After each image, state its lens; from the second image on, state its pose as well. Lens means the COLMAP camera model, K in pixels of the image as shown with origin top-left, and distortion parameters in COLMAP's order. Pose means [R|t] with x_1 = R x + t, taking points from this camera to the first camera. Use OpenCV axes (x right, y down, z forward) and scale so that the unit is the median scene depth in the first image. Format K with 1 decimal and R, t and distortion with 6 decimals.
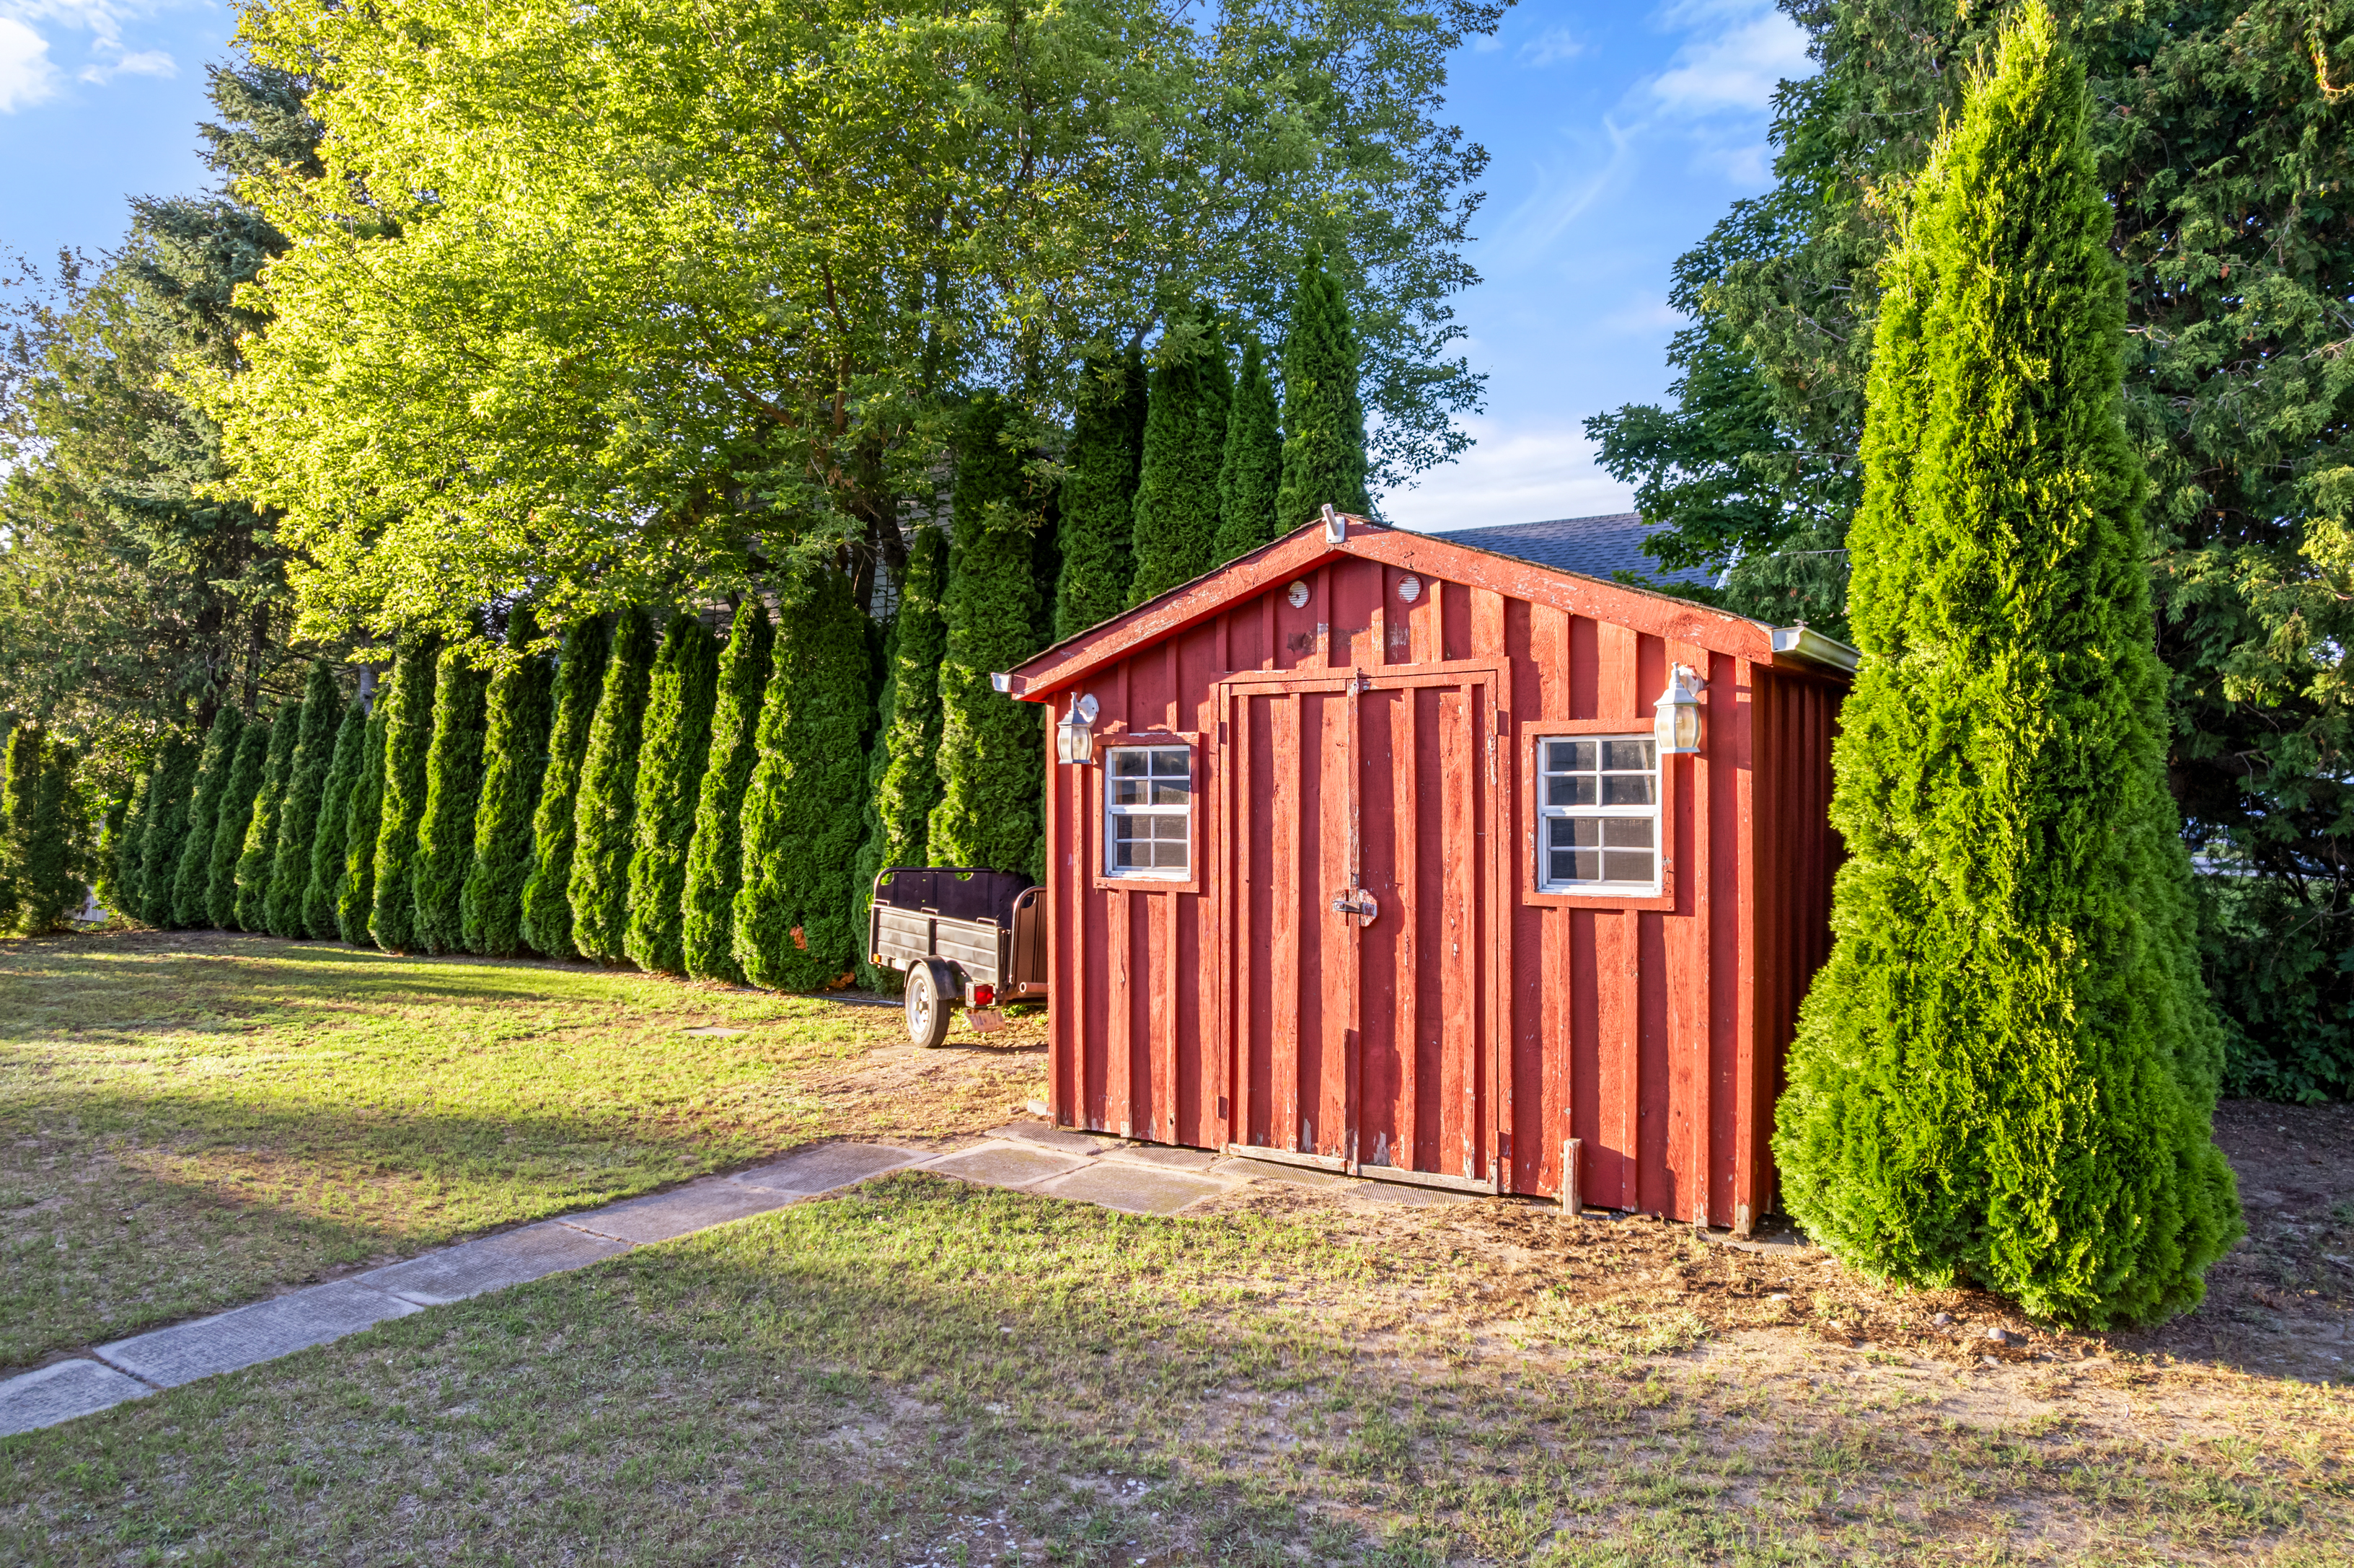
lens RADIAL K [[1501.3, 0, 1177.0], [0, 1501.3, 784.0], [0, 0, 1]] dist [-0.059716, 0.041822]
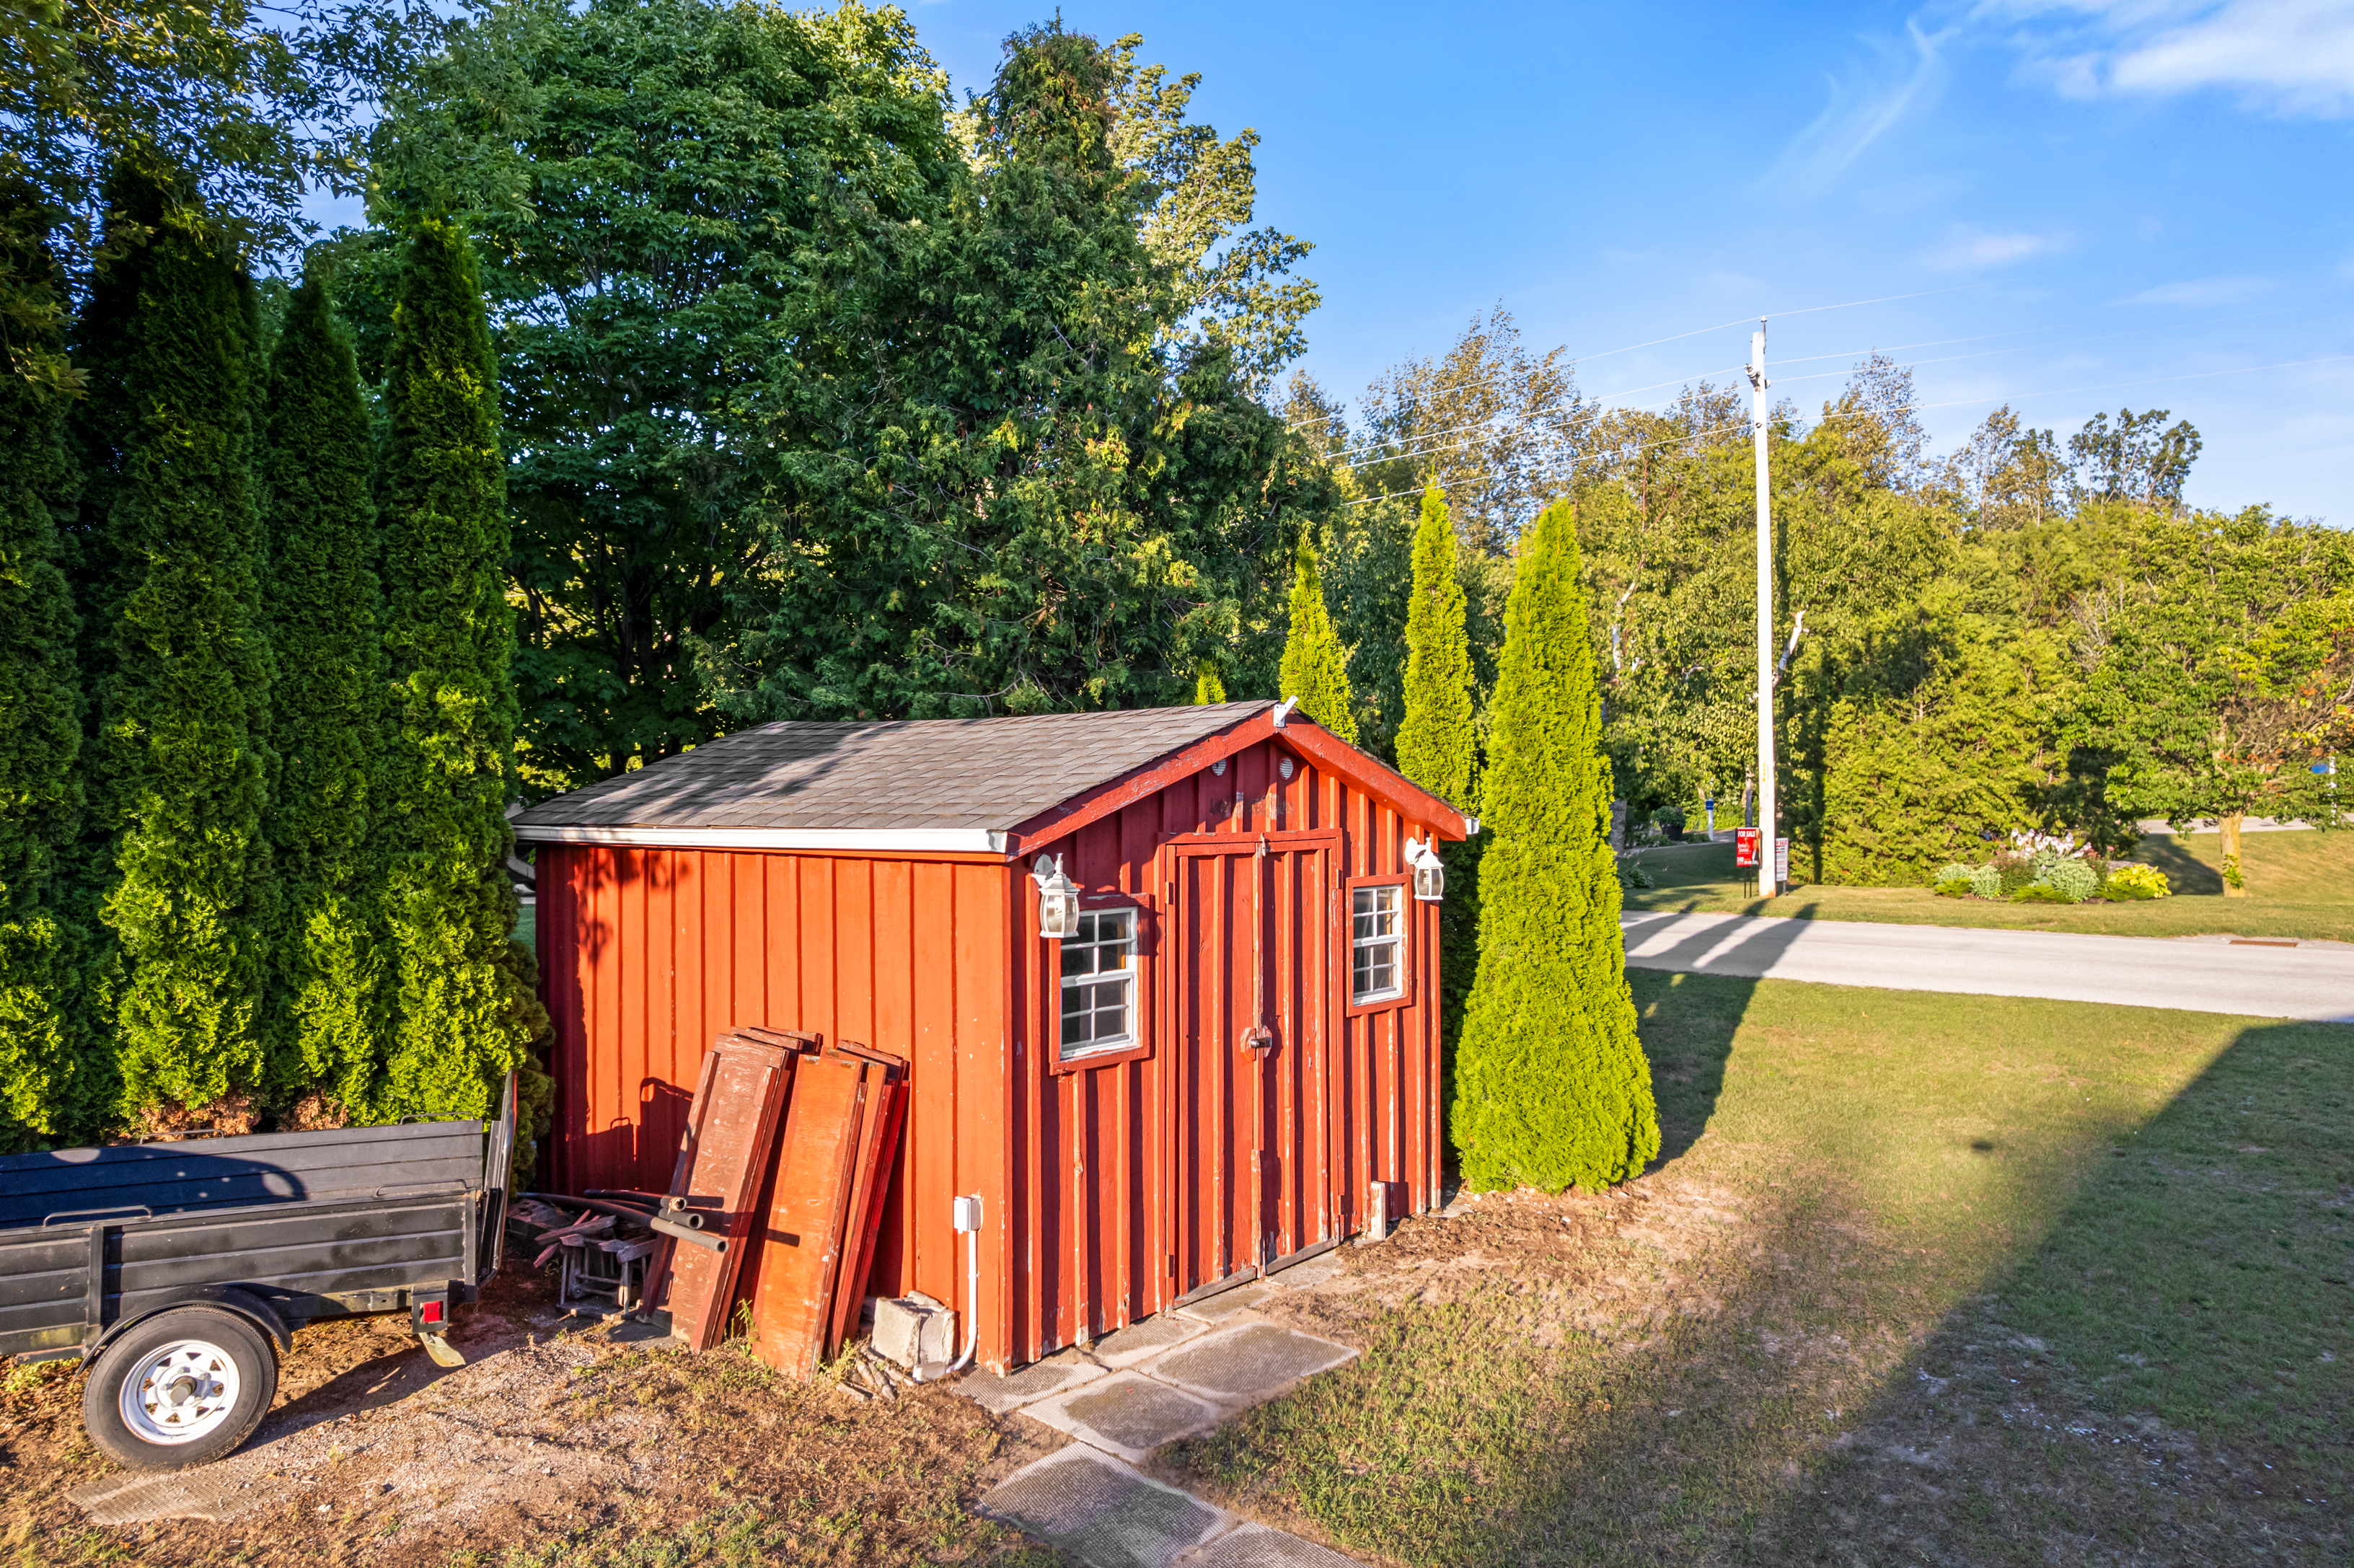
lens RADIAL K [[1501.3, 0, 1177.0], [0, 1501.3, 784.0], [0, 0, 1]] dist [-0.059716, 0.041822]
pose [[0.167981, 0.017367, 0.985637, -1.022479], [0.007870, 0.999789, -0.018958, -0.093235], [-0.985759, 0.010941, 0.167809, 0.866619]]
